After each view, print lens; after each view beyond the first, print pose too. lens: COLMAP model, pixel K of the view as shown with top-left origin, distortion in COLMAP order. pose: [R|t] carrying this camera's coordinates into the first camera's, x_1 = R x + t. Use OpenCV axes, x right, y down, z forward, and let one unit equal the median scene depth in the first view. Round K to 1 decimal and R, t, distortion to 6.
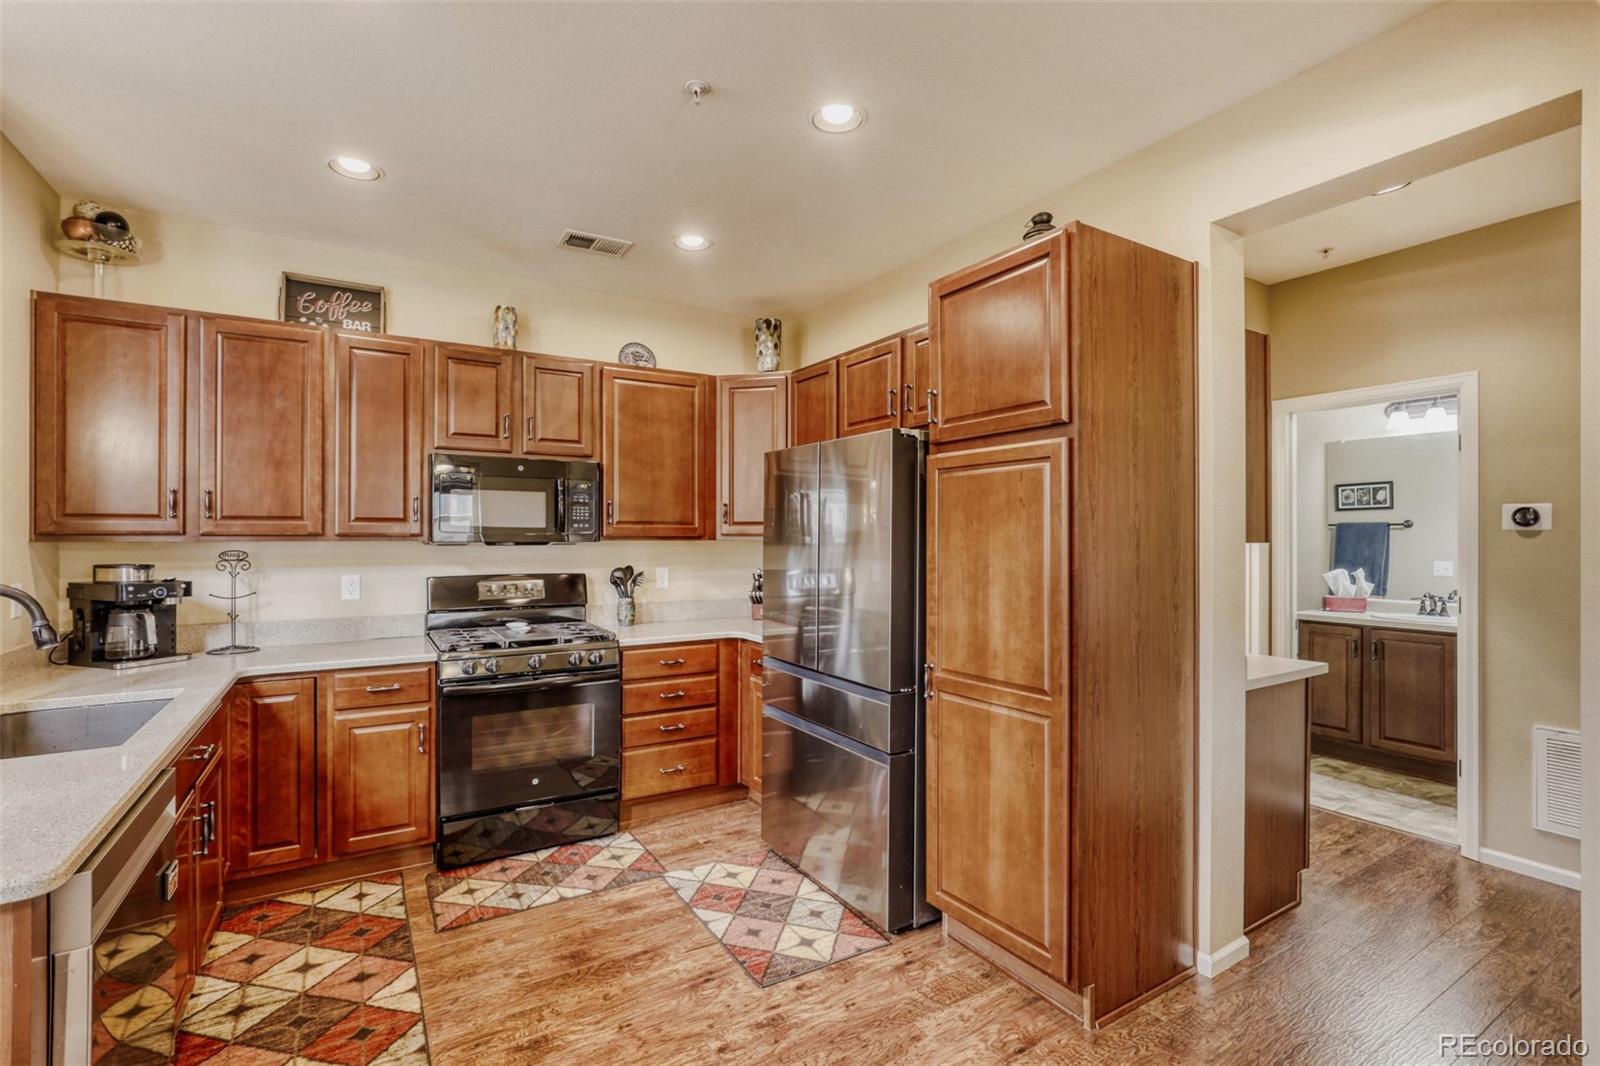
lens RADIAL K [[732.1, 0, 826.2], [0, 732.1, 532.2], [0, 0, 1]] dist [-0.018505, 0.000693]
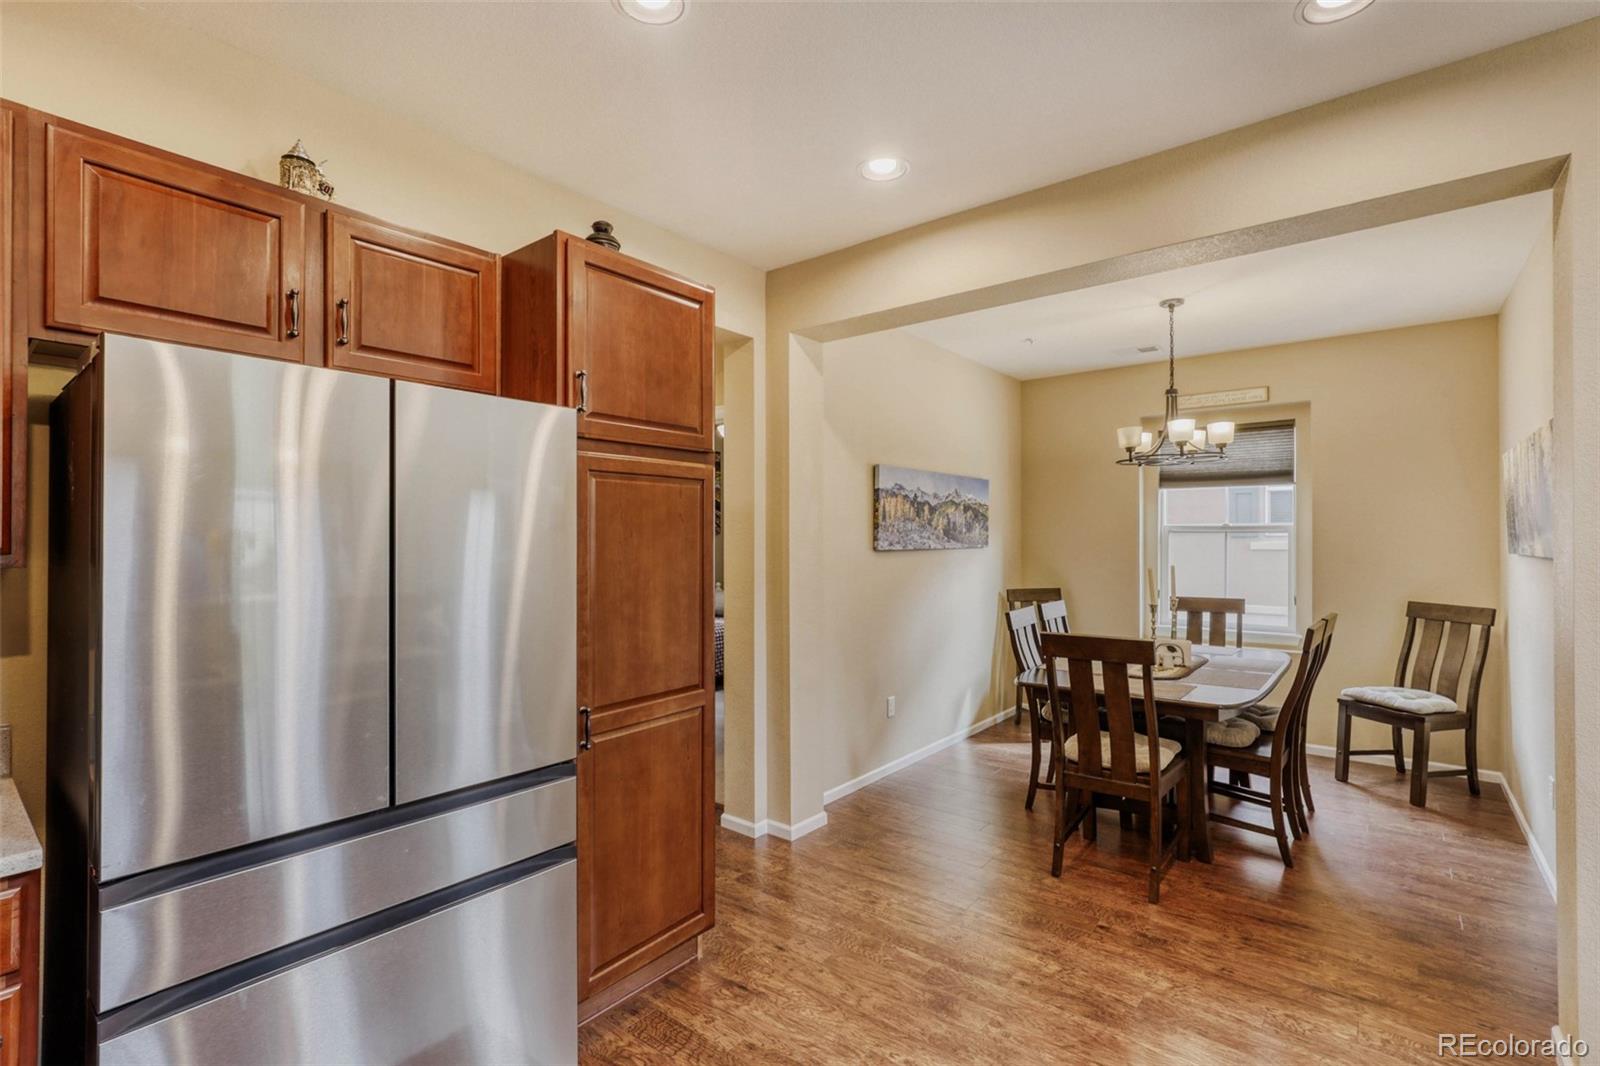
lens RADIAL K [[732.1, 0, 797.8], [0, 732.1, 525.8], [0, 0, 1]] dist [-0.018505, 0.000693]
pose [[-0.313067, 0.010978, 0.949667, -0.753140], [-0.007875, 0.999869, -0.014155, -0.013735], [-0.949698, -0.011910, -0.312940, 1.098146]]
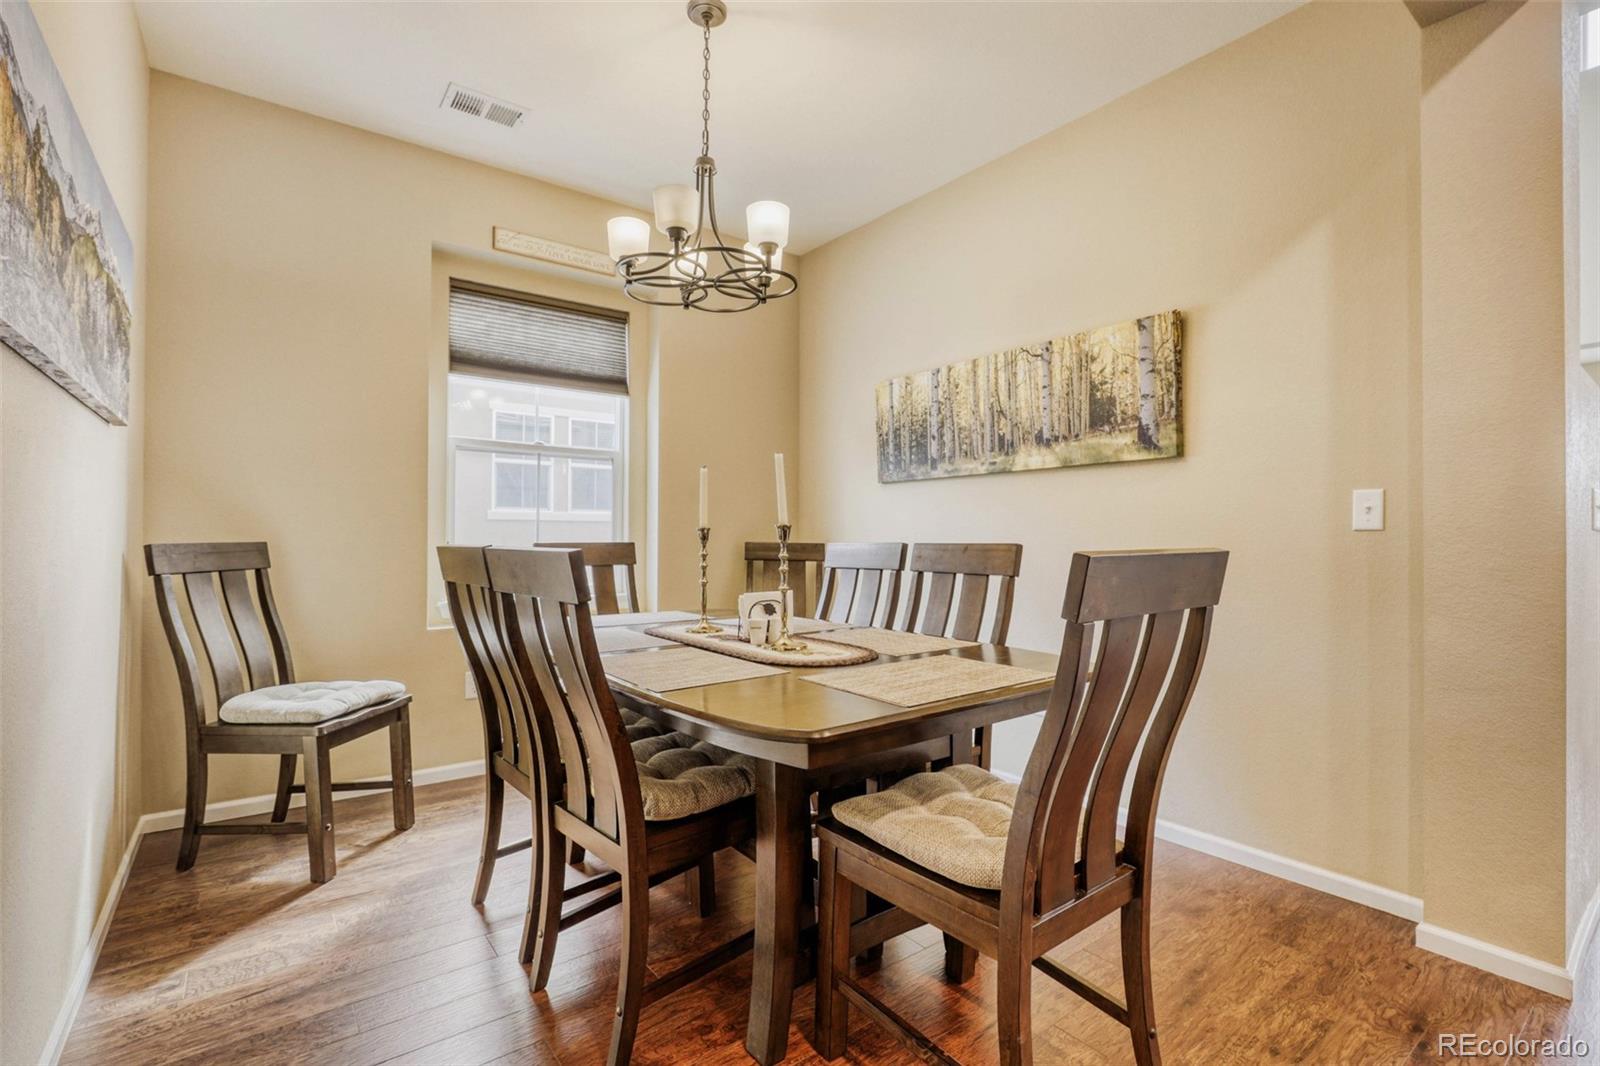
lens RADIAL K [[732.1, 0, 820.7], [0, 732.1, 537.1], [0, 0, 1]] dist [-0.018505, 0.000693]
pose [[-0.996268, -0.009421, -0.085798, 0.586595], [-0.008374, 0.999886, -0.012559, 0.158526], [0.085906, -0.011793, -0.996233, 0.687121]]
